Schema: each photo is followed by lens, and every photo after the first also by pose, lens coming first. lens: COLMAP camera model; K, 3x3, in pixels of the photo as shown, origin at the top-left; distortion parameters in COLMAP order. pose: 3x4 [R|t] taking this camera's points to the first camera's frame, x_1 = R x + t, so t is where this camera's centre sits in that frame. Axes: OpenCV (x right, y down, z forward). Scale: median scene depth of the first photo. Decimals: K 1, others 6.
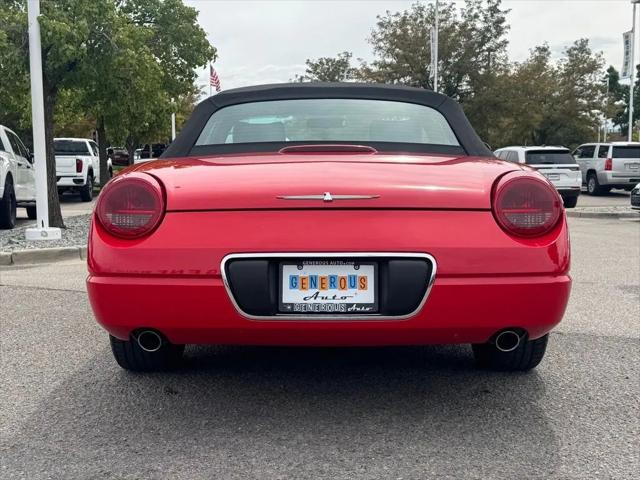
lens RADIAL K [[877.9, 0, 356.4], [0, 877.9, 241.8], [0, 0, 1]] dist [0.220414, -0.475031]
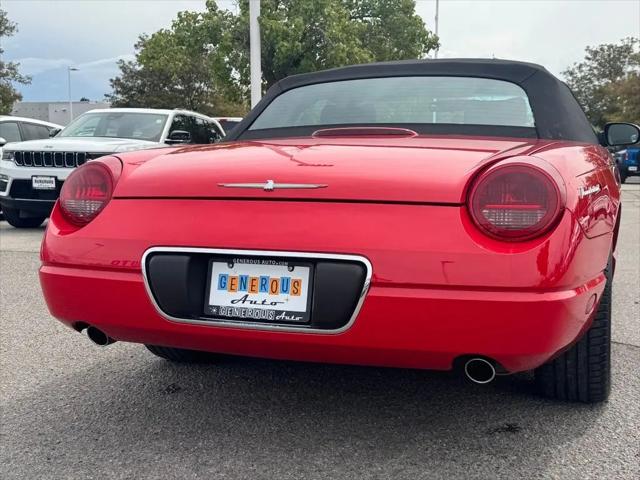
lens RADIAL K [[841.4, 0, 320.0], [0, 841.4, 240.0], [0, 0, 1]] dist [0.192805, -0.491835]
pose [[0.933530, 0.037694, -0.356511, 0.316181], [-0.033168, 0.999273, 0.018801, -0.014847], [0.356960, -0.005726, 0.934102, 0.250788]]
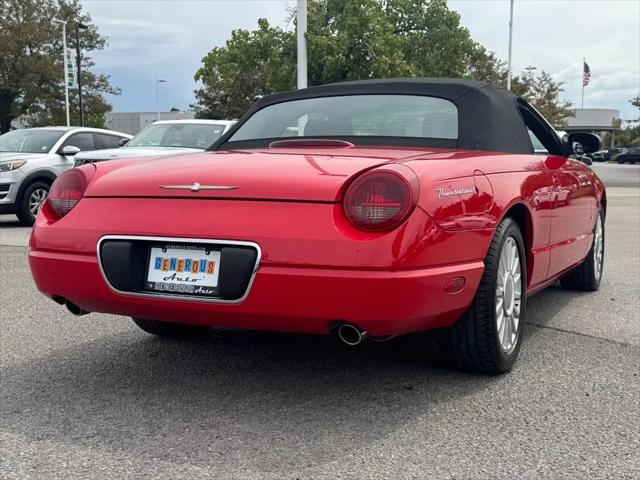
lens RADIAL K [[841.4, 0, 320.0], [0, 841.4, 240.0], [0, 0, 1]] dist [0.192805, -0.491835]
pose [[0.890612, 0.041776, -0.452841, 0.590036], [-0.039474, 0.999115, 0.014538, -0.006960], [0.453048, 0.004928, 0.891473, 0.142950]]
